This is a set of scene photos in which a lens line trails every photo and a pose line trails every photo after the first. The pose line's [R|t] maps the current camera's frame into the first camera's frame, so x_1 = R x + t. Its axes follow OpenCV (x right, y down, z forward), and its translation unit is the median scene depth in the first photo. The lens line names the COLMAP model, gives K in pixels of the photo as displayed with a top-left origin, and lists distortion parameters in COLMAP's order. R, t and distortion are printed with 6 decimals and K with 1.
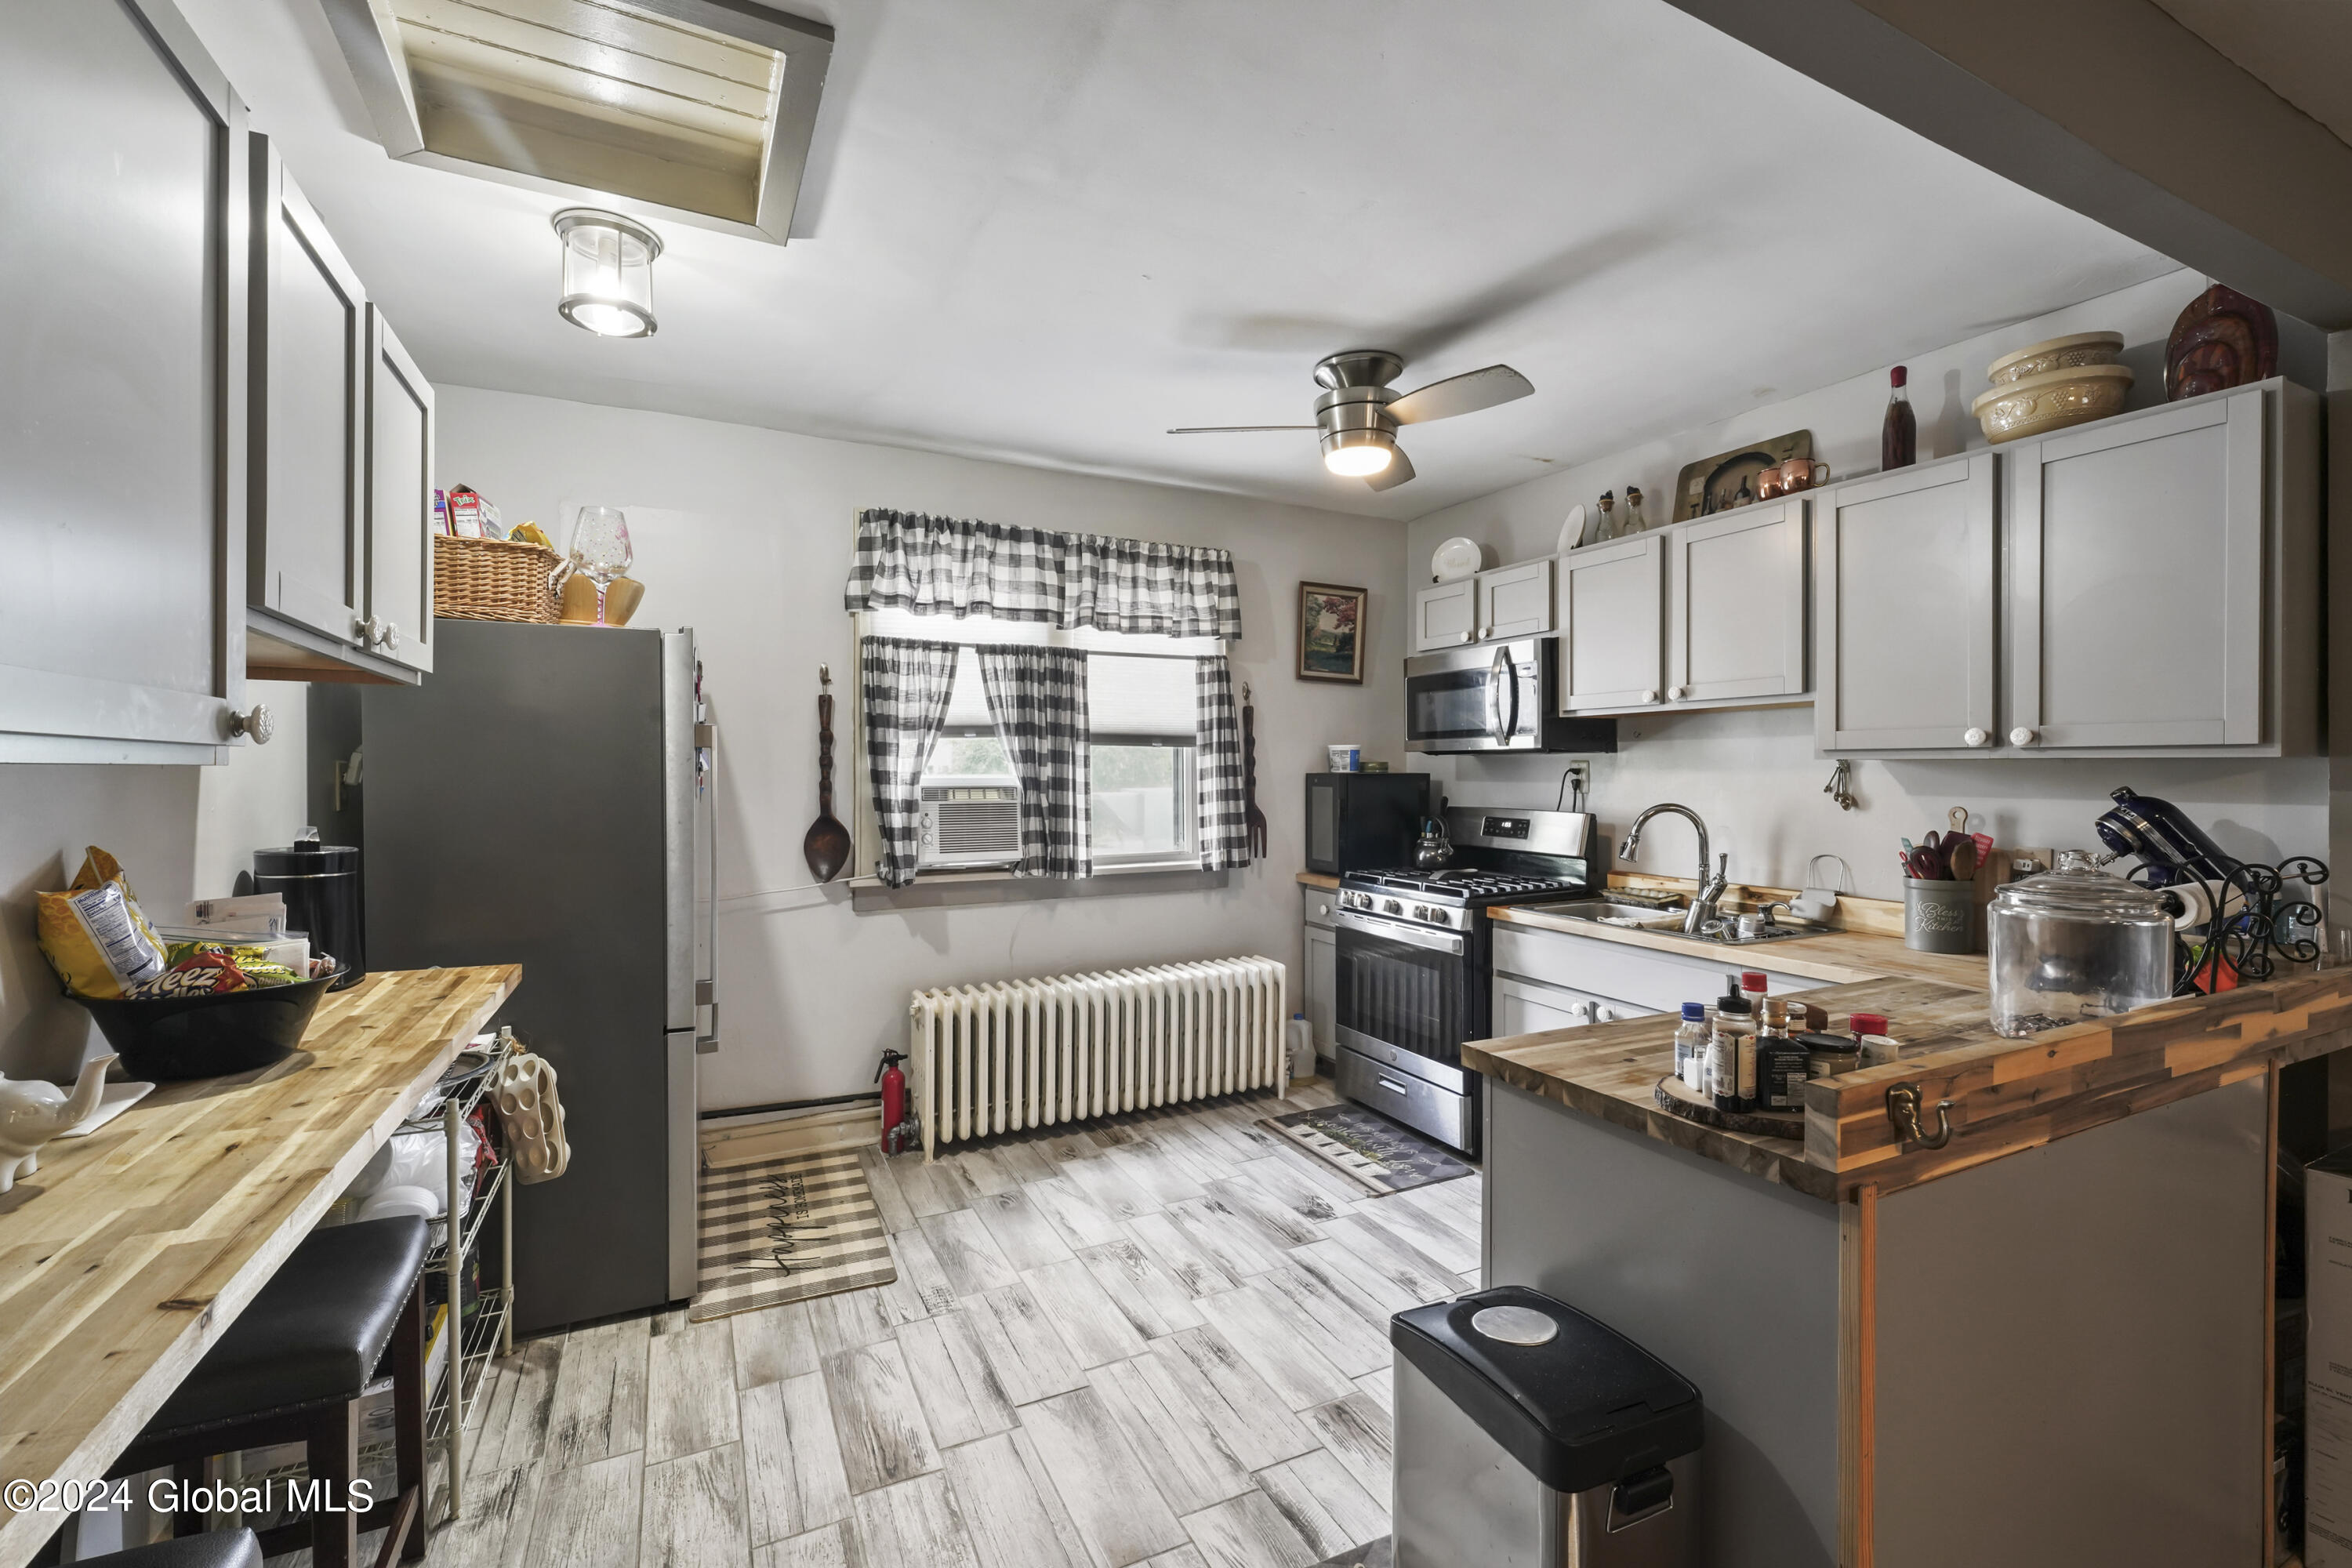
lens RADIAL K [[989.4, 0, 1168.7], [0, 989.4, 773.9], [0, 0, 1]] dist [0.003037, -0.000818]
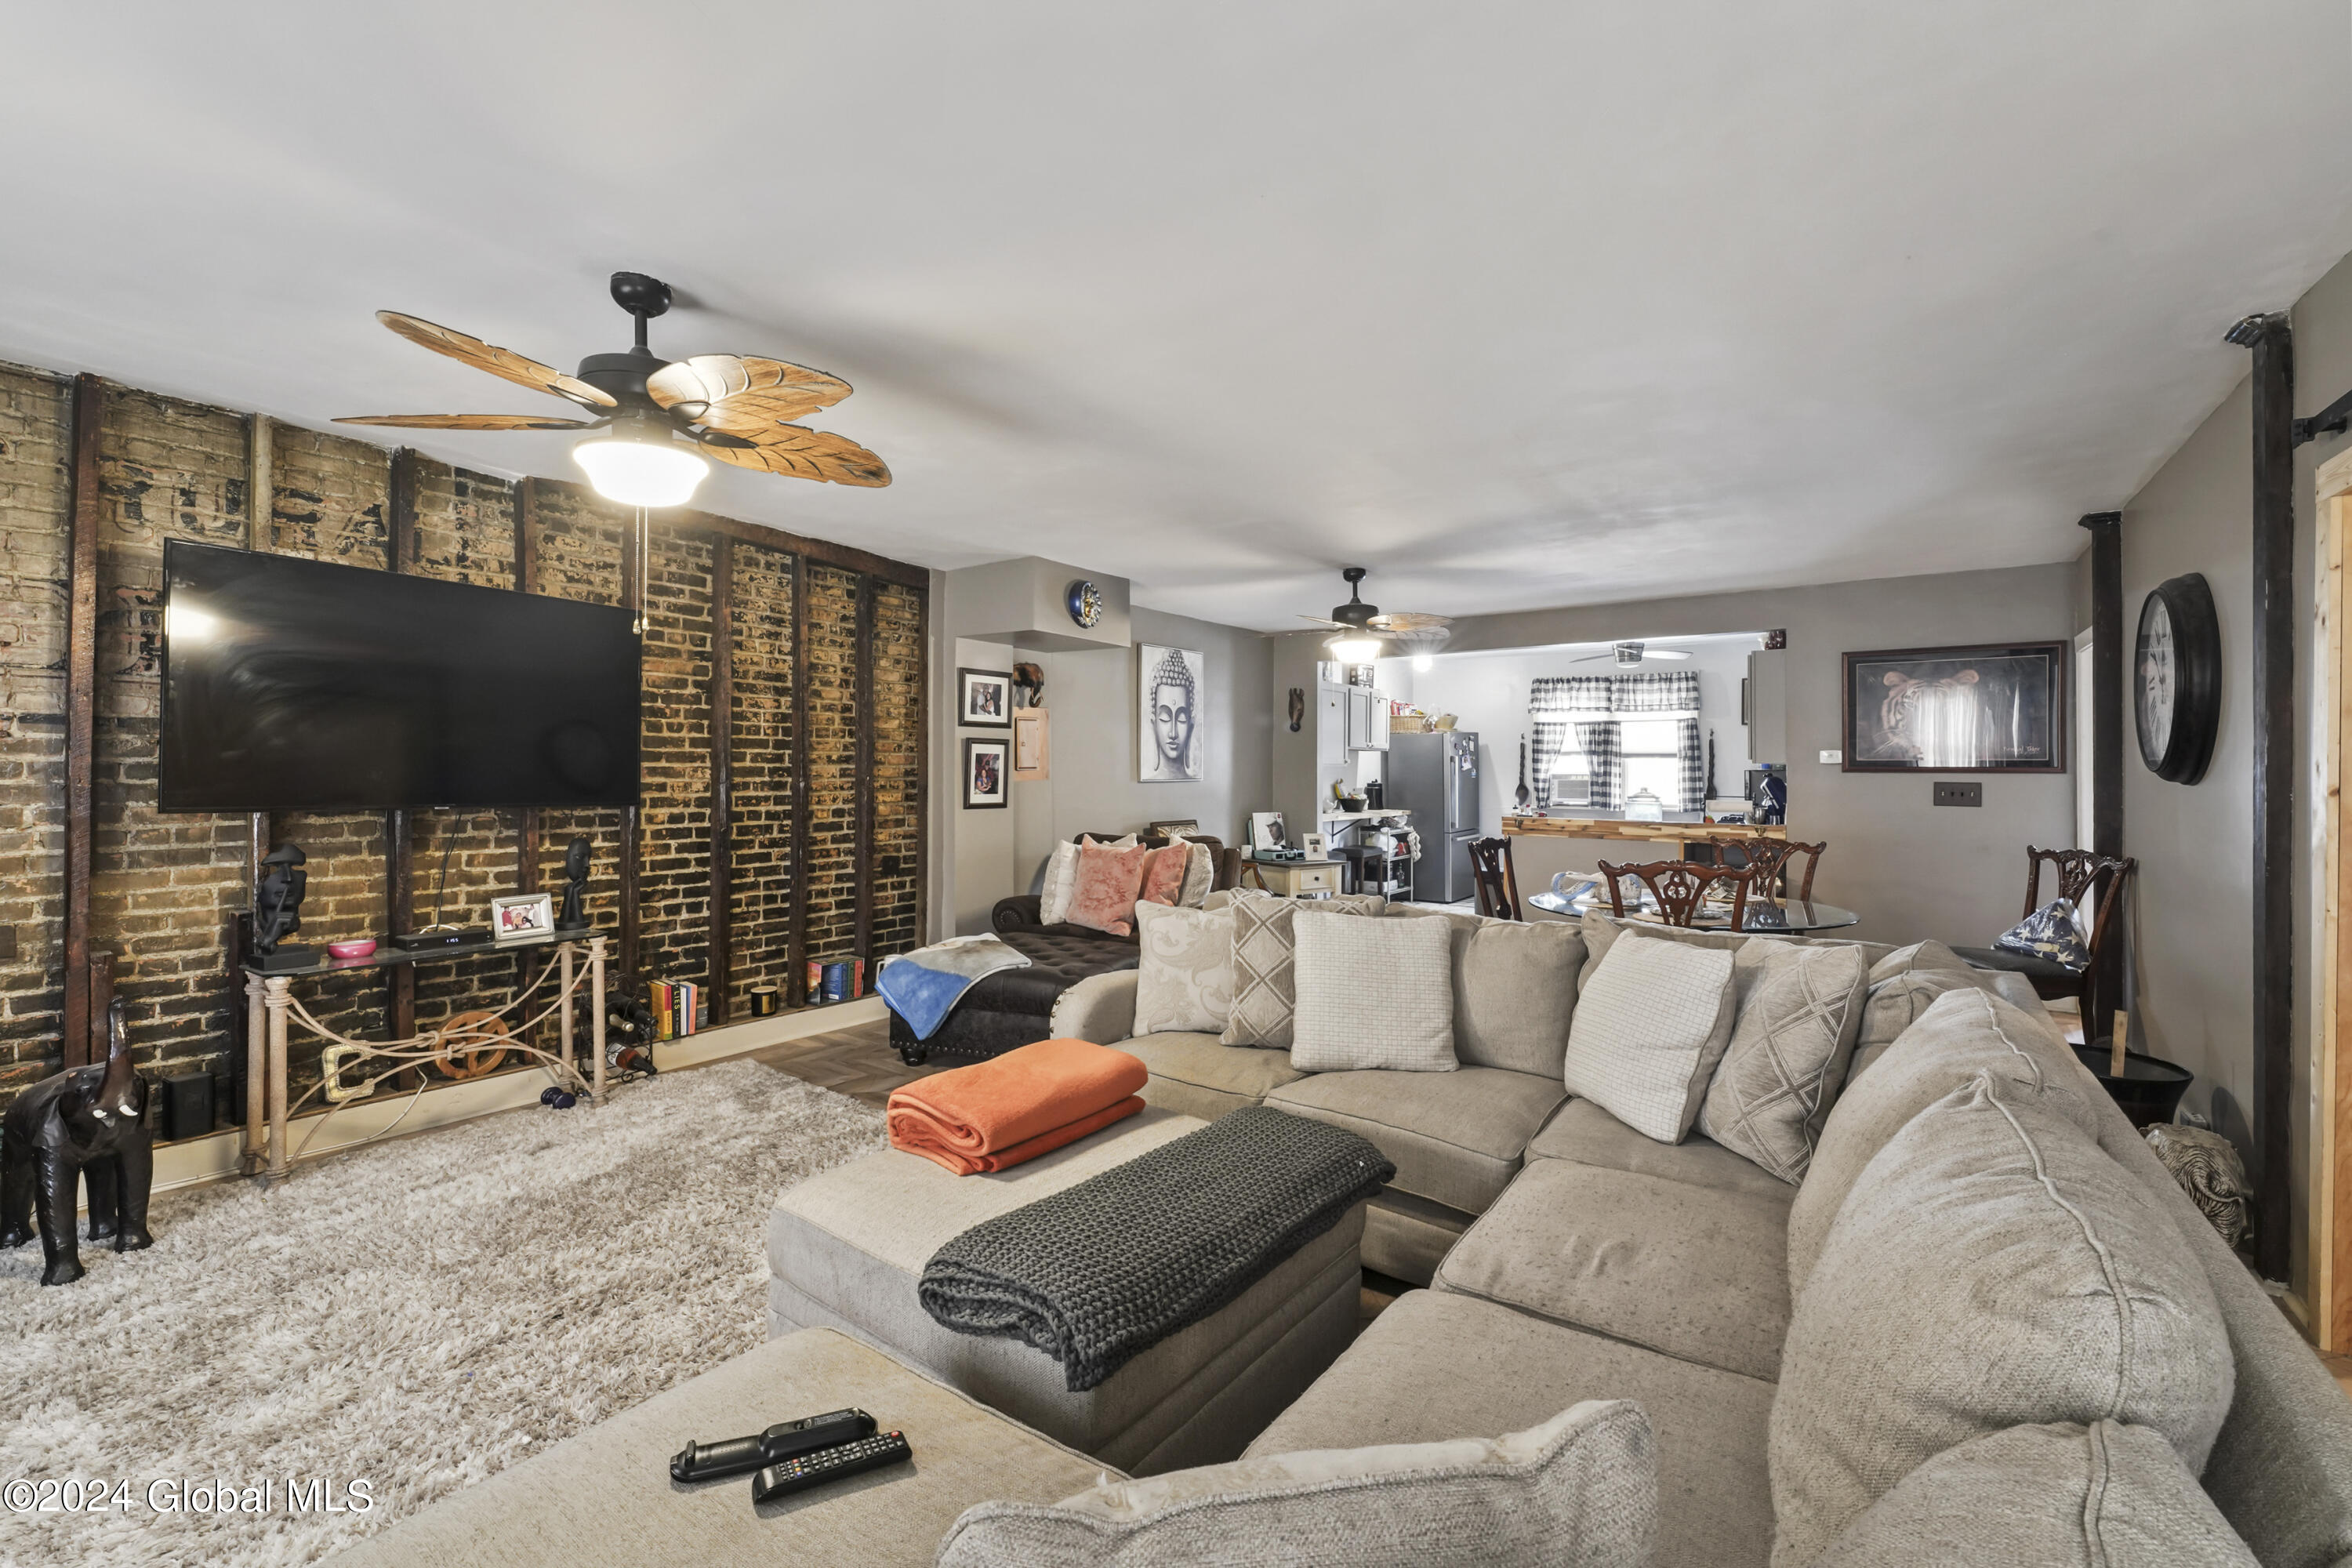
lens RADIAL K [[989.4, 0, 1176.7], [0, 989.4, 768.9], [0, 0, 1]] dist [0.003037, -0.000818]
pose [[0.476753, 0.001468, -0.879036, 1.689053], [-0.008301, 0.999962, -0.002832, 0.014958], [0.878998, 0.008647, 0.476746, -1.263021]]
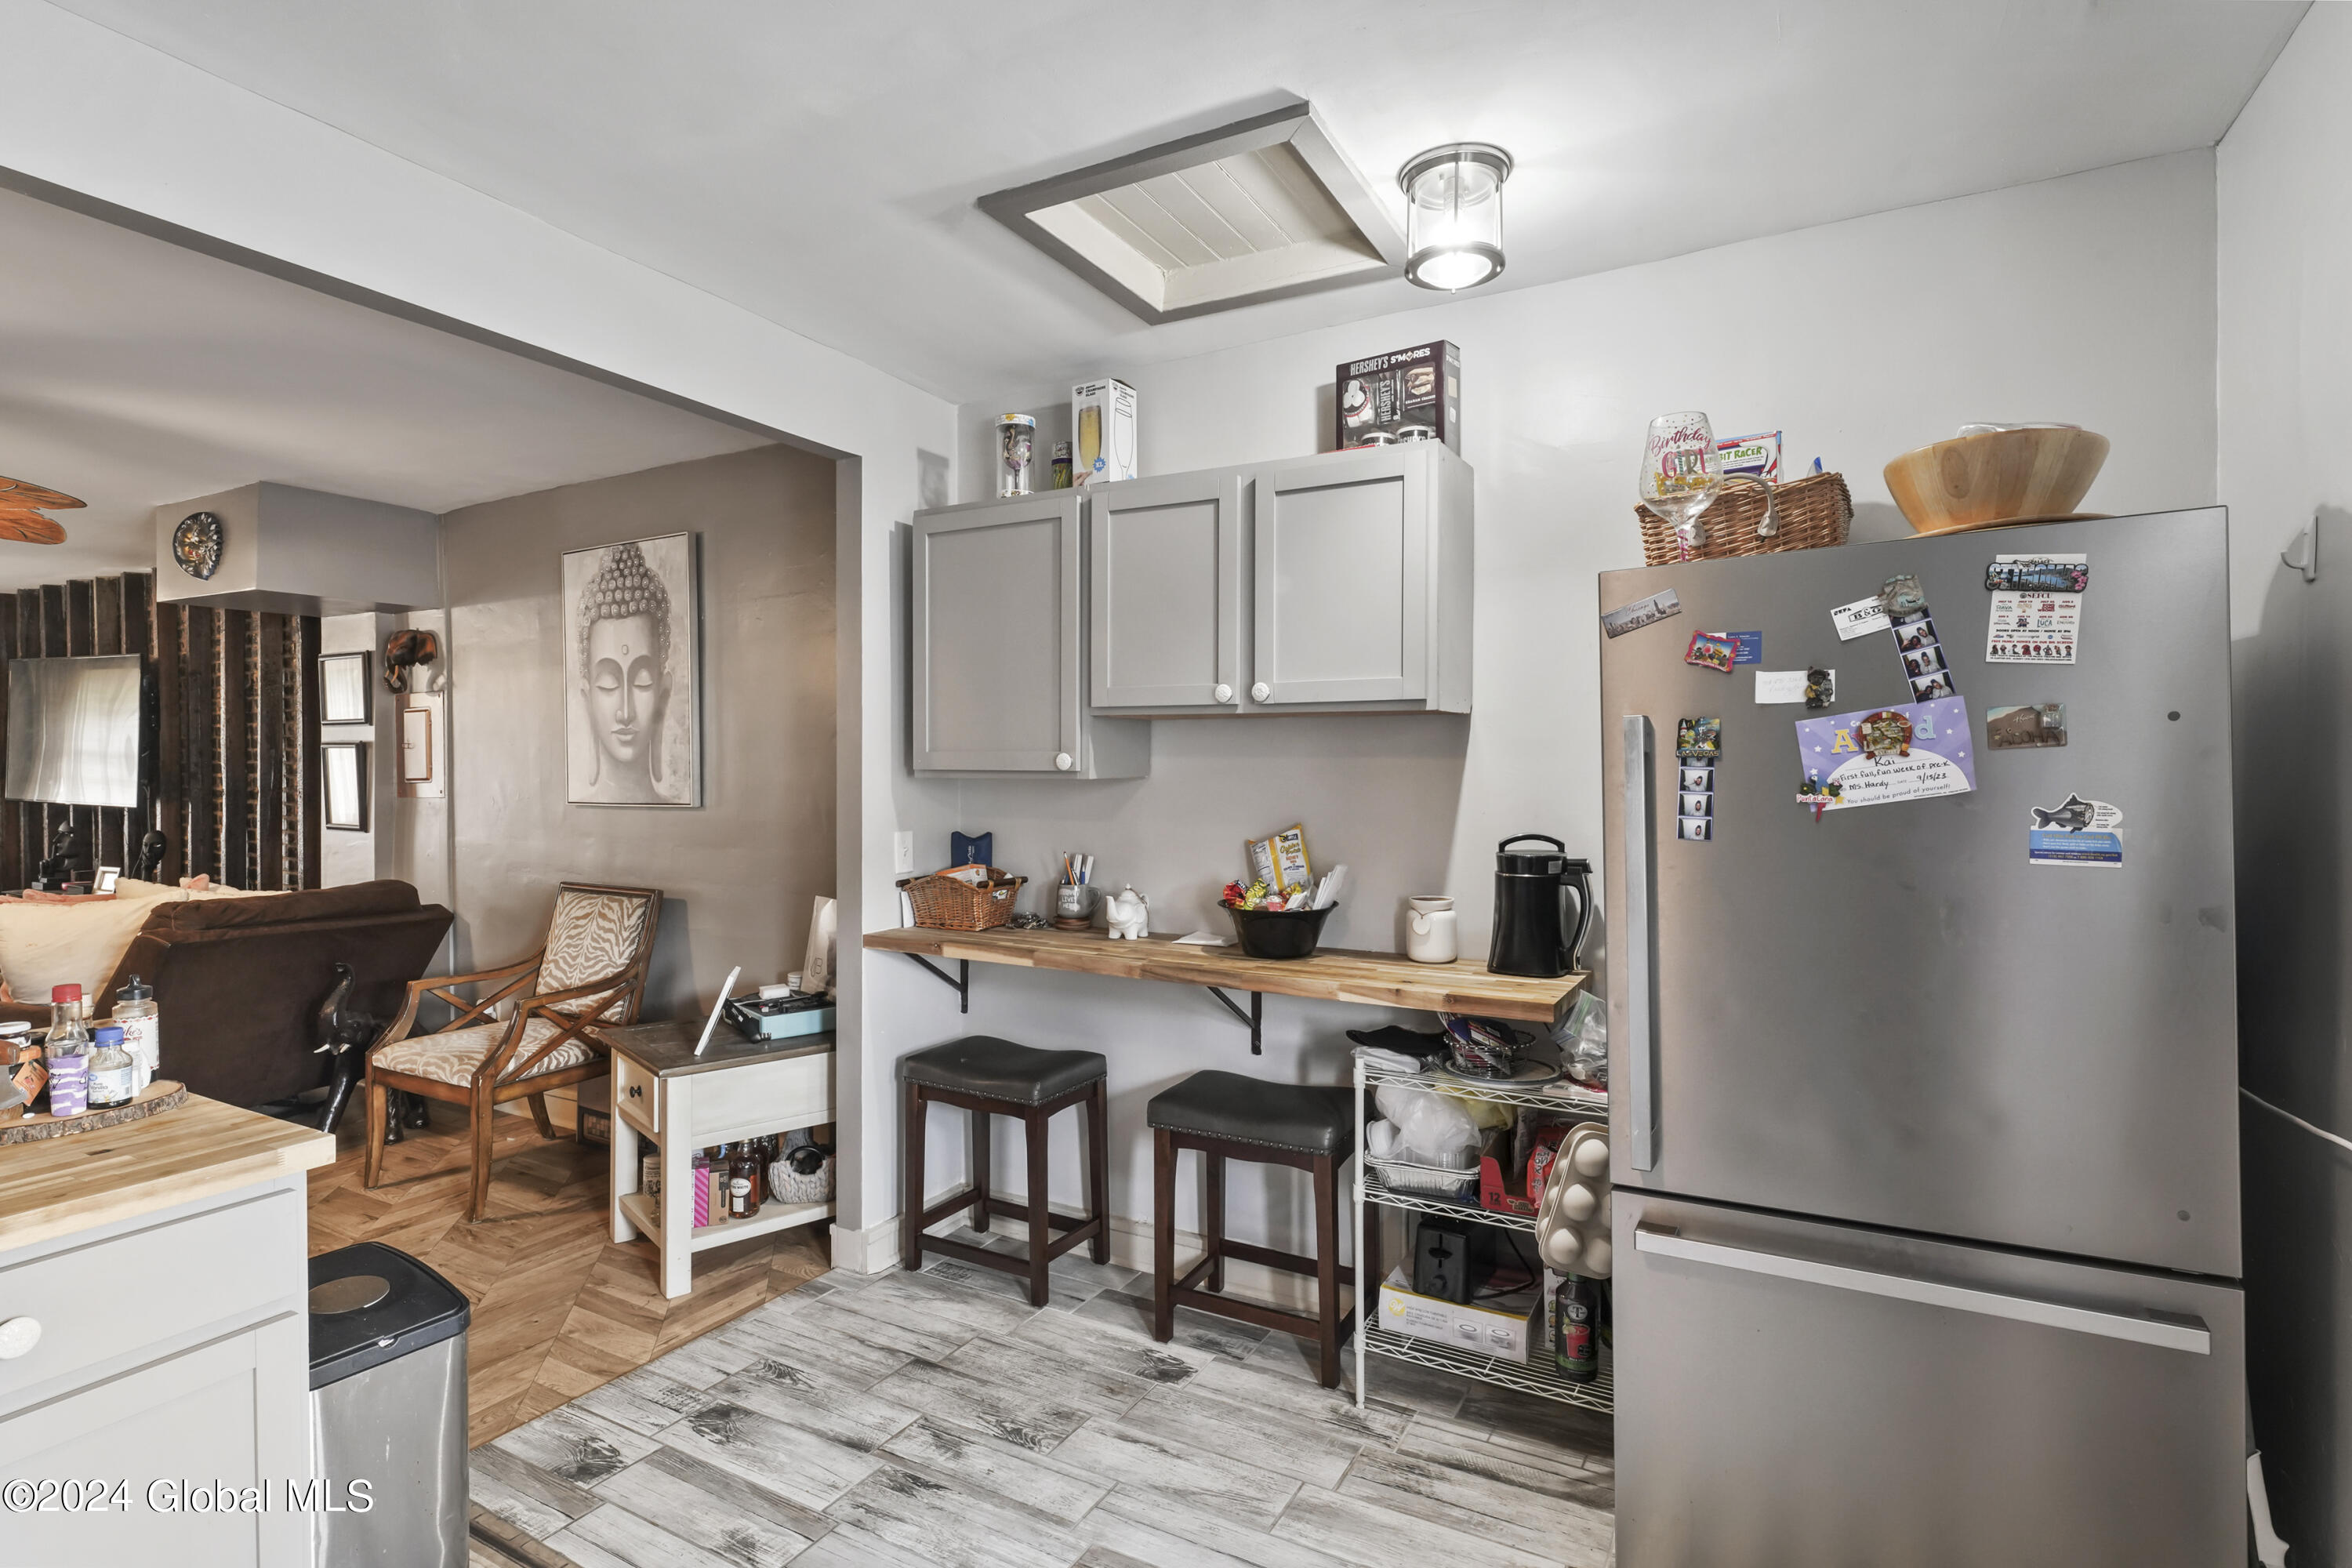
lens RADIAL K [[1156.7, 0, 1176.1], [0, 1156.7, 781.0], [0, 0, 1]] dist [0.004028, -0.001404]
pose [[-0.816113, 0.003235, -0.577884, 0.132099], [-0.005928, 0.999885, 0.013969, -0.012304], [0.577862, 0.014826, -0.816000, 0.988900]]
